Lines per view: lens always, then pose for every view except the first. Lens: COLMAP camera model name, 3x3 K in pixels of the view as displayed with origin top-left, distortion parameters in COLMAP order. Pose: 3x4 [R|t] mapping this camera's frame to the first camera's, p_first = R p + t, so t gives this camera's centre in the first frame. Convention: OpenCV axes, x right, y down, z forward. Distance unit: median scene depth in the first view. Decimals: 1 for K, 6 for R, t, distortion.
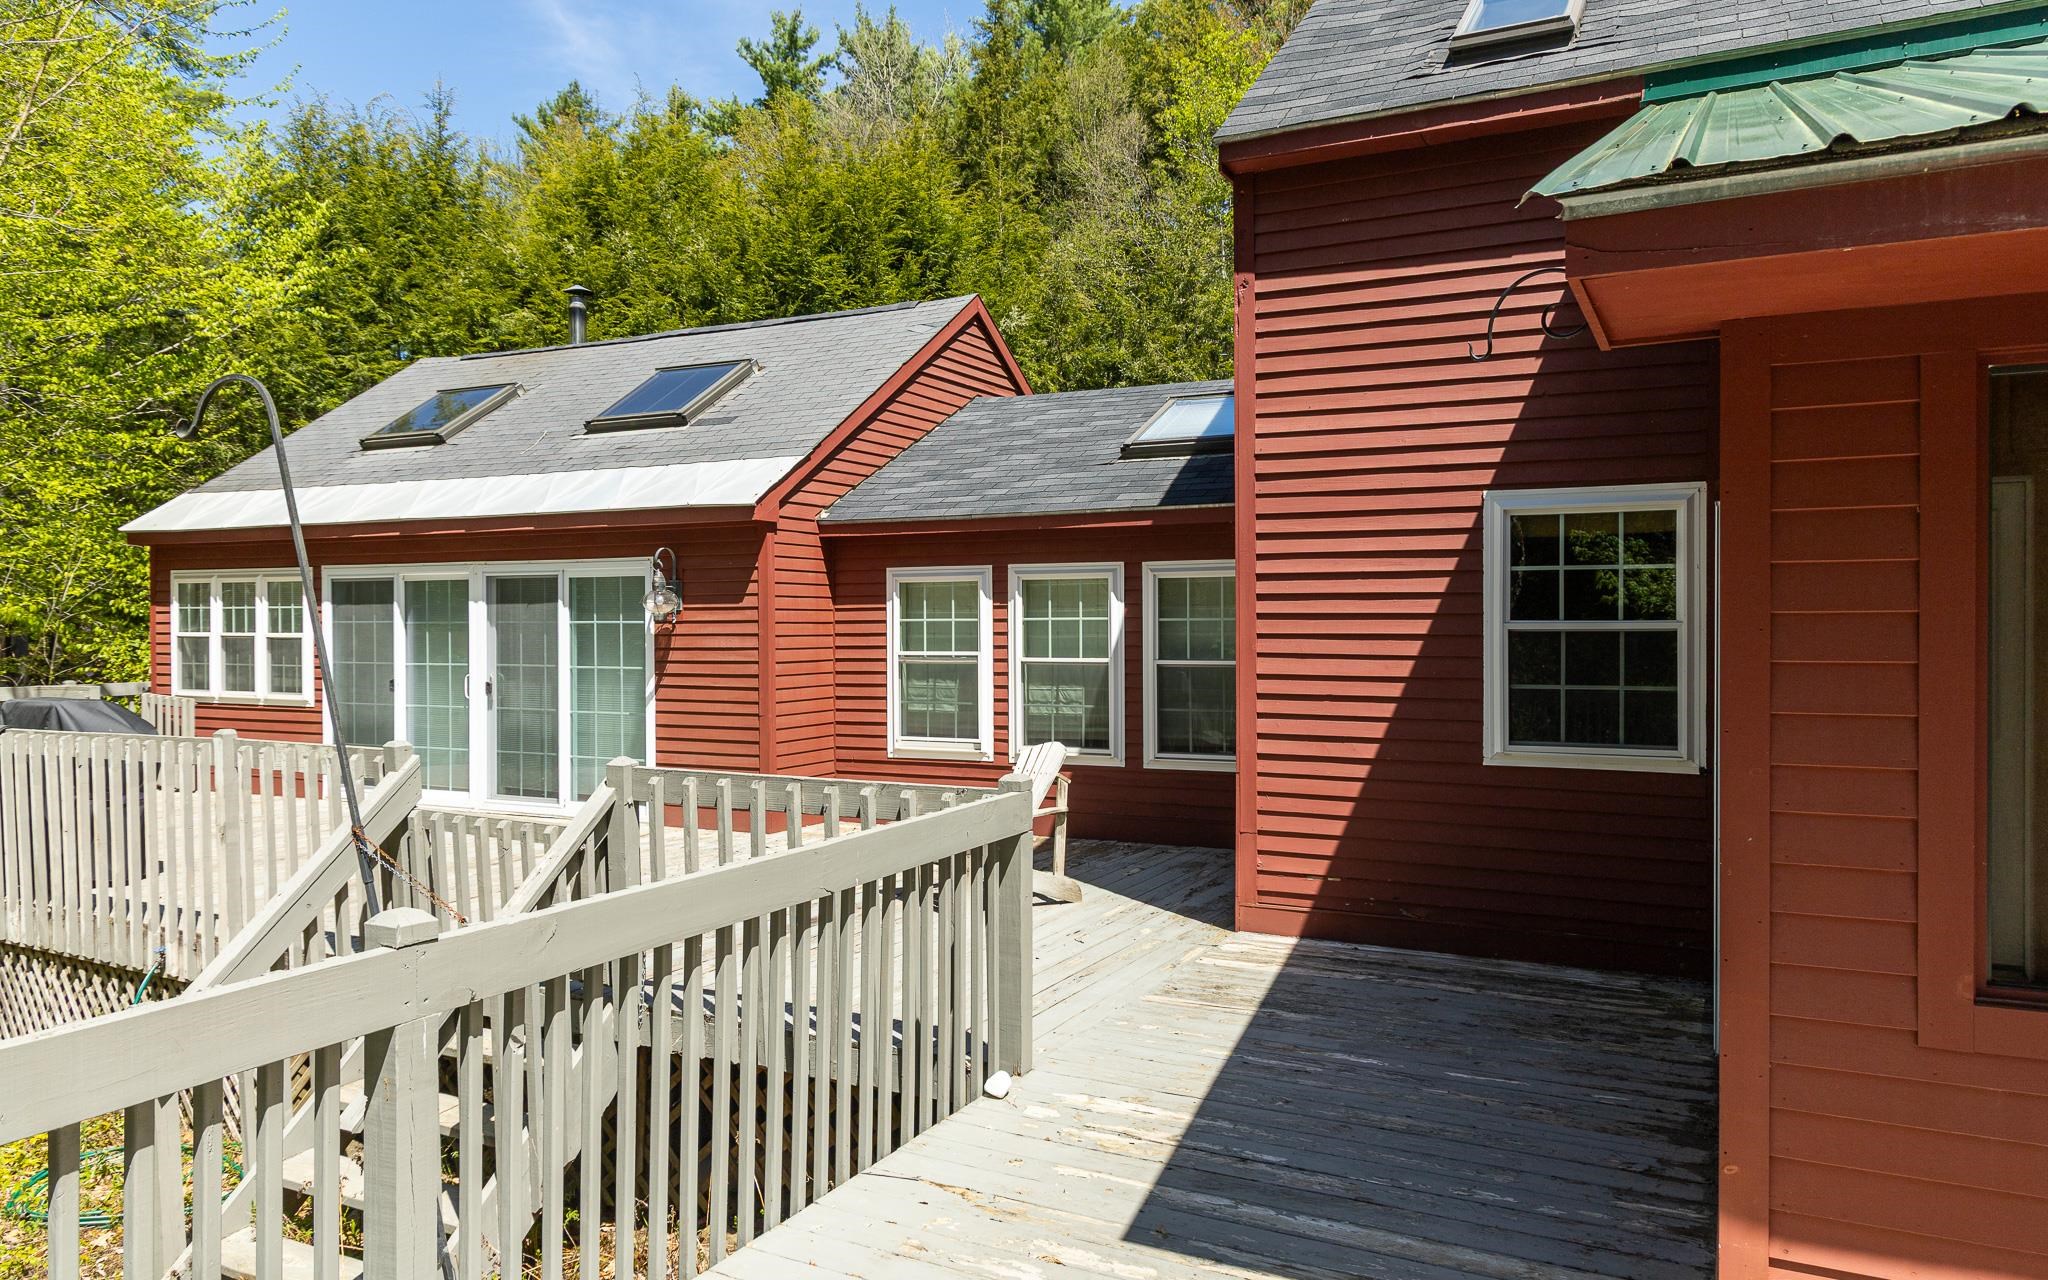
lens RADIAL K [[1403.5, 0, 1024.0], [0, 1403.5, 645.8], [0, 0, 1]] dist [0.004358, 0.002395]
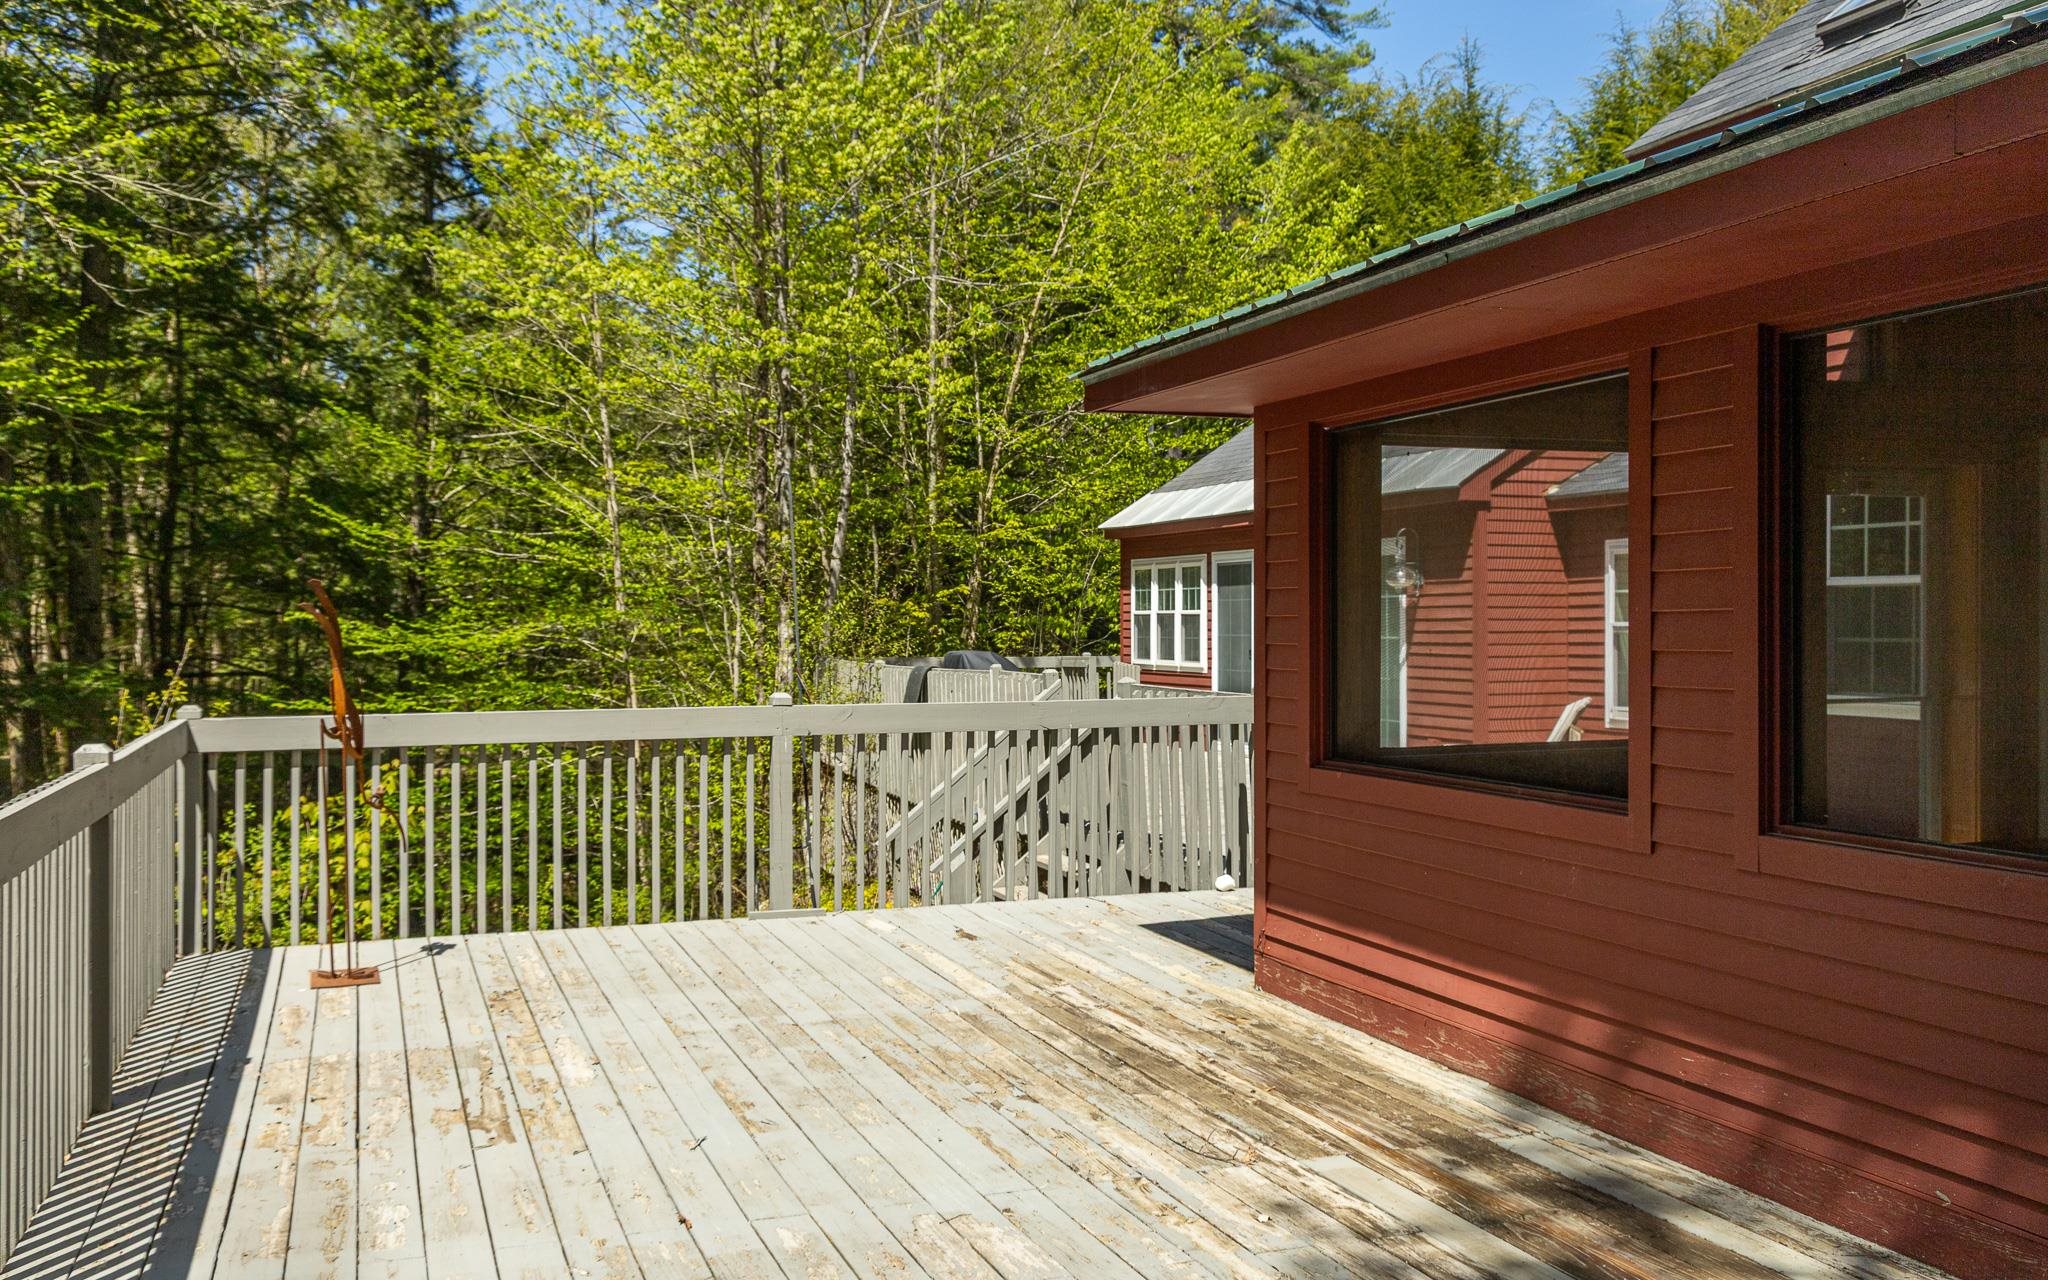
lens RADIAL K [[1880.7, 0, 1024.0], [0, 1880.7, 634.0], [0, 0, 1]] dist [-0.000263, 0.000000]
pose [[0.717498, 0.001187, -0.696560, 0.479000], [-0.003813, 0.999990, -0.002223, 0.015033], [0.696551, 0.004251, 0.717495, -0.232792]]
